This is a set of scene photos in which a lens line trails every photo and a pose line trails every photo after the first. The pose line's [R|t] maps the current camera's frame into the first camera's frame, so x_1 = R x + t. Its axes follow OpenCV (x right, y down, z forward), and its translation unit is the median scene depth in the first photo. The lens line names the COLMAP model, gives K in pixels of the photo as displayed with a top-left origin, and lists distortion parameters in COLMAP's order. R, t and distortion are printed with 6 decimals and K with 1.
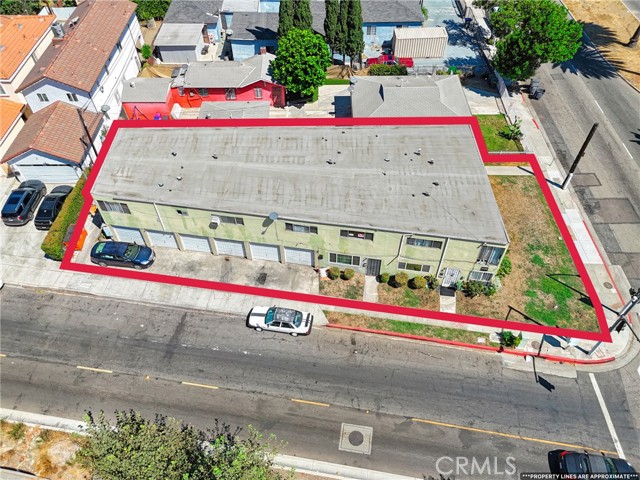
lens RADIAL K [[478.8, 0, 320.0], [0, 478.8, 240.0], [0, 0, 1]] dist [0.066876, -0.076410]
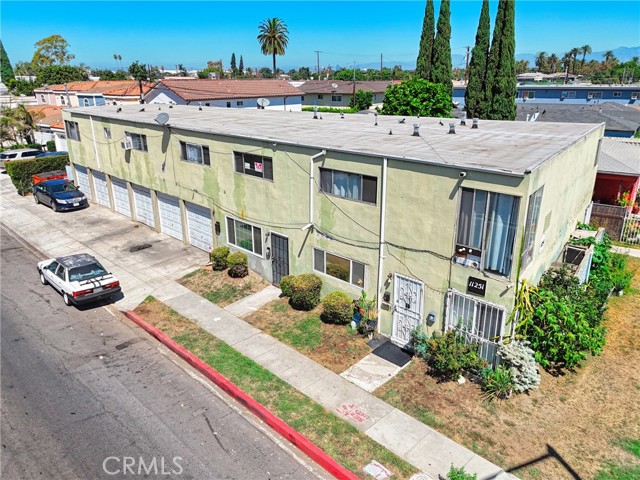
lens RADIAL K [[476.9, 0, 320.0], [0, 476.9, 240.0], [0, 0, 1]] dist [0.048205, -0.038181]
pose [[0.812728, 0.195978, -0.548694, 0.416770], [-0.447082, 0.813650, -0.371606, 0.205996], [0.373618, 0.547326, 0.748895, 0.649964]]
